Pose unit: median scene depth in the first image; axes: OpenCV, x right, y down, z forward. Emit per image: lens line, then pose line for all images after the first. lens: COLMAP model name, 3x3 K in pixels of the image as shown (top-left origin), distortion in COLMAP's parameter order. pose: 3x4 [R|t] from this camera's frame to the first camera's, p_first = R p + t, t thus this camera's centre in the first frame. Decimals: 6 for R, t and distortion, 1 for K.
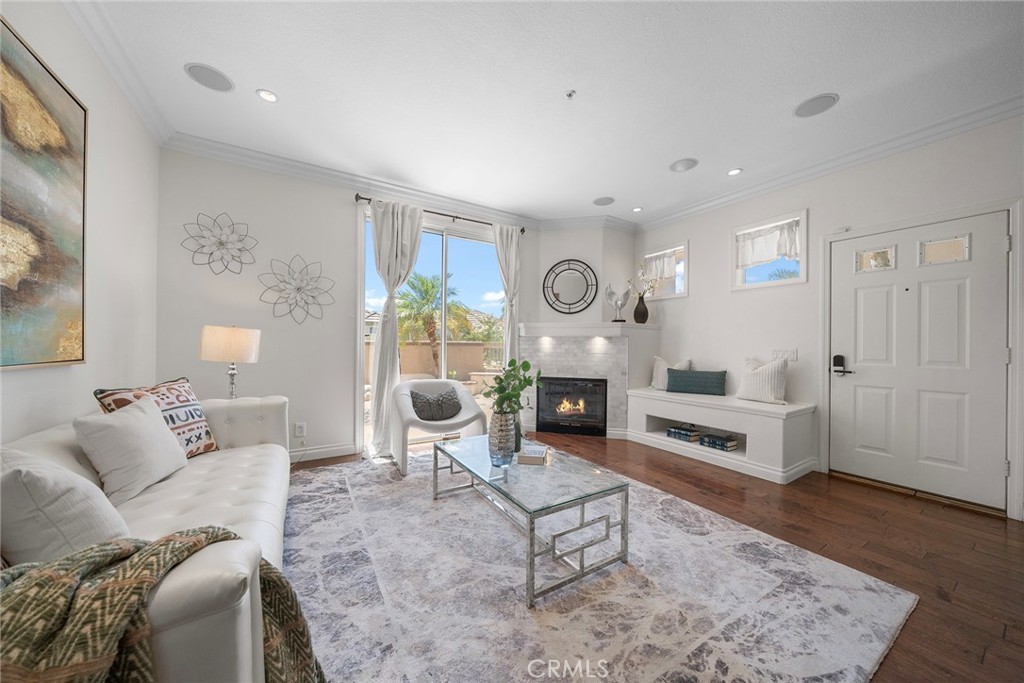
lens RADIAL K [[348.4, 0, 513.7], [0, 348.4, 344.4], [0, 0, 1]] dist [-0.006056, -0.000050]
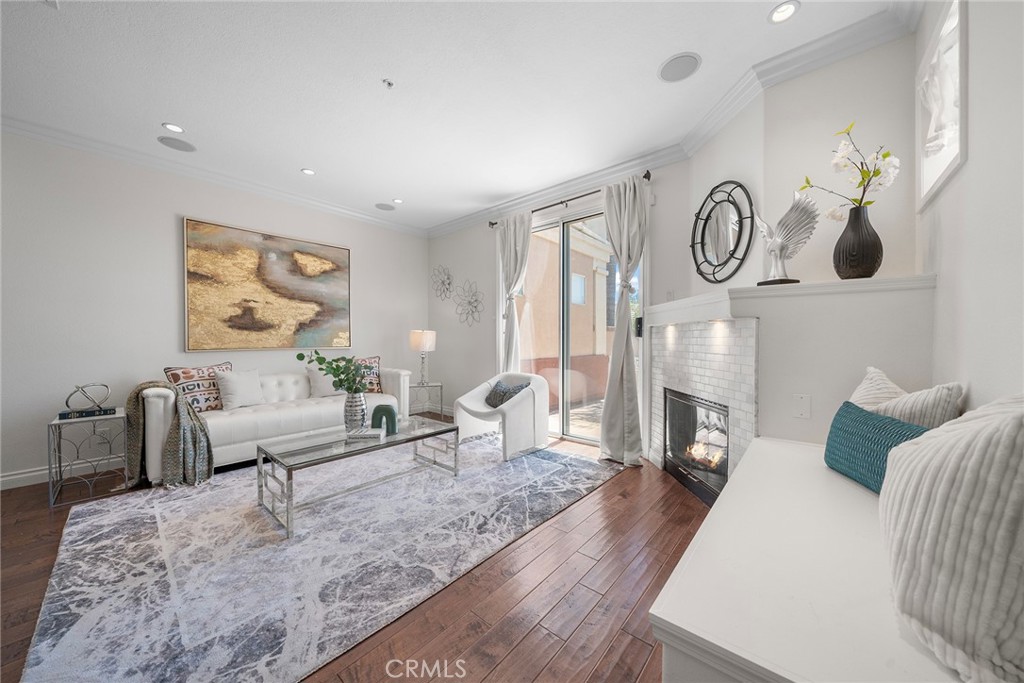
lens RADIAL K [[355.4, 0, 512.0], [0, 355.4, 341.5], [0, 0, 1]] dist [-0.004858, 0.000391]
pose [[0.291065, -0.004558, -0.956692, 0.834696], [0.004822, 0.999983, -0.003297, 0.010184], [0.956691, -0.003654, 0.291082, 0.707618]]
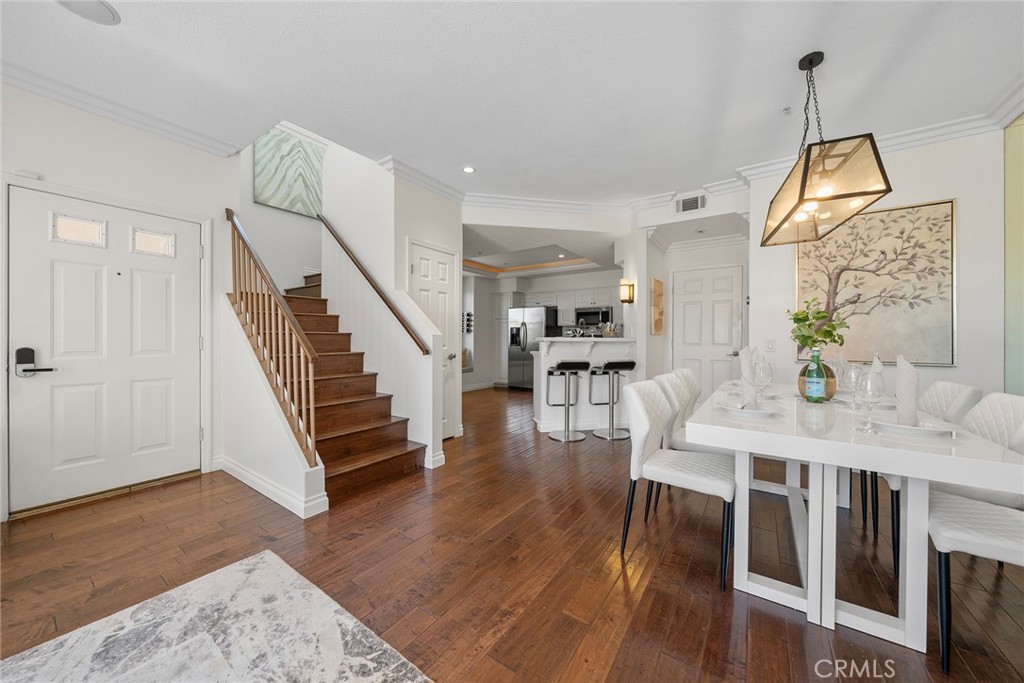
lens RADIAL K [[355.4, 0, 512.0], [0, 355.4, 341.5], [0, 0, 1]] dist [-0.004858, 0.000391]
pose [[-0.396254, -0.016737, 0.917988, -0.116026], [-0.010481, 0.999851, 0.013705, -0.002241], [-0.918081, -0.004191, -0.396370, 0.329197]]
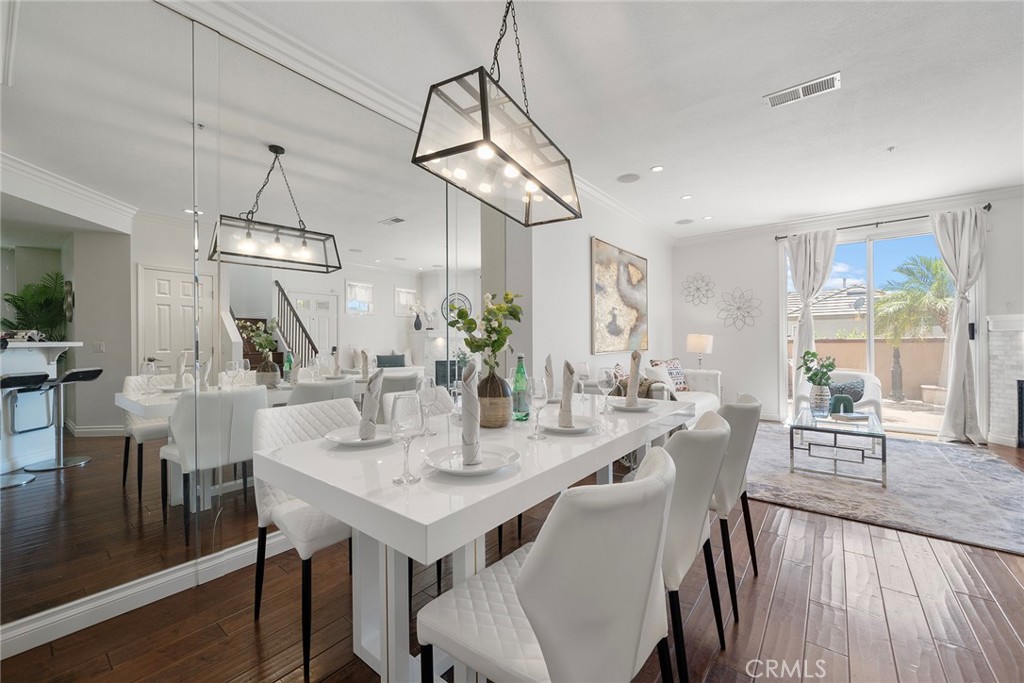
lens RADIAL K [[408.3, 0, 512.0], [0, 408.3, 341.5], [0, 0, 1]] dist [-0.002432, -0.000378]
pose [[0.332780, -0.012455, -0.942922, 0.761481], [0.009705, 0.999905, -0.009782, 0.000644], [0.942955, -0.005896, 0.332869, -0.574582]]
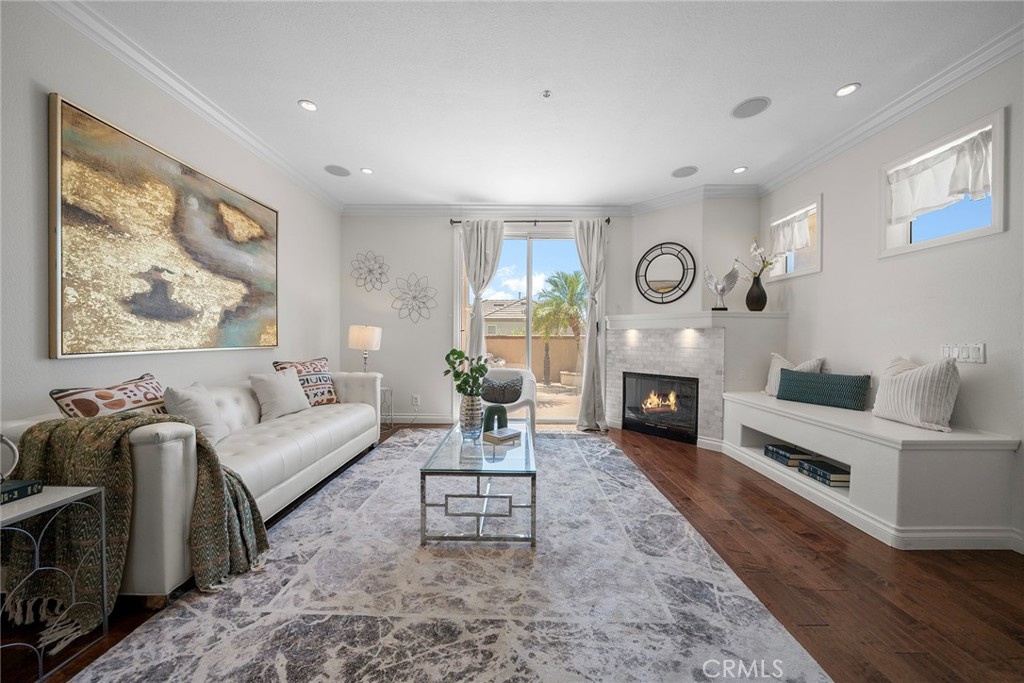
lens RADIAL K [[348.0, 0, 514.6], [0, 348.0, 340.5], [0, 0, 1]] dist [-0.007225, 0.000000]
pose [[0.843990, 0.002098, -0.536354, 0.435177], [0.000517, 0.999989, 0.004726, 0.003978], [0.536358, -0.004266, 0.843980, 0.051477]]
